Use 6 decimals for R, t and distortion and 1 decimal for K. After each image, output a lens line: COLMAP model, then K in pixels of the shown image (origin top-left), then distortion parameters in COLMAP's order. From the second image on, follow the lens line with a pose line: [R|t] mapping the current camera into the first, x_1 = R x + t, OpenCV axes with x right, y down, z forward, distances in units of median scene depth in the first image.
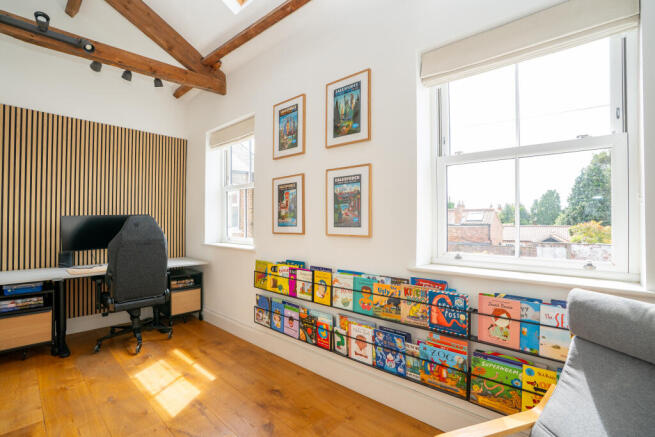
lens RADIAL K [[307.0, 0, 327.5], [0, 307.0, 218.5], [0, 0, 1]] dist [-0.073551, 0.027595]
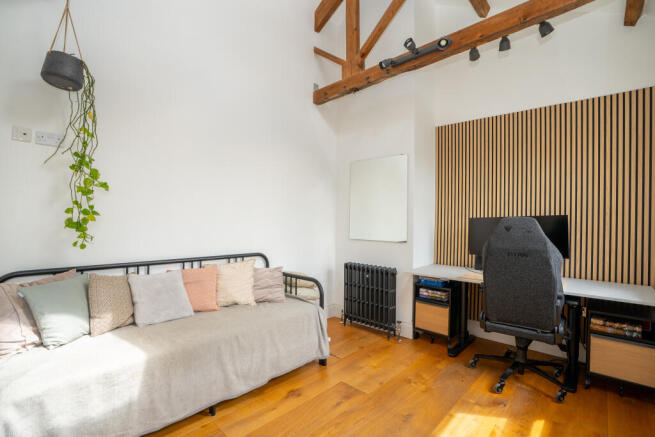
lens RADIAL K [[307.0, 0, 327.5], [0, 307.0, 218.5], [0, 0, 1]] dist [-0.073551, 0.027595]
pose [[-0.016922, -0.005644, -0.999841, 0.151150], [0.002459, 0.999981, -0.005687, -0.001909], [0.999854, -0.002555, -0.016908, 0.567893]]
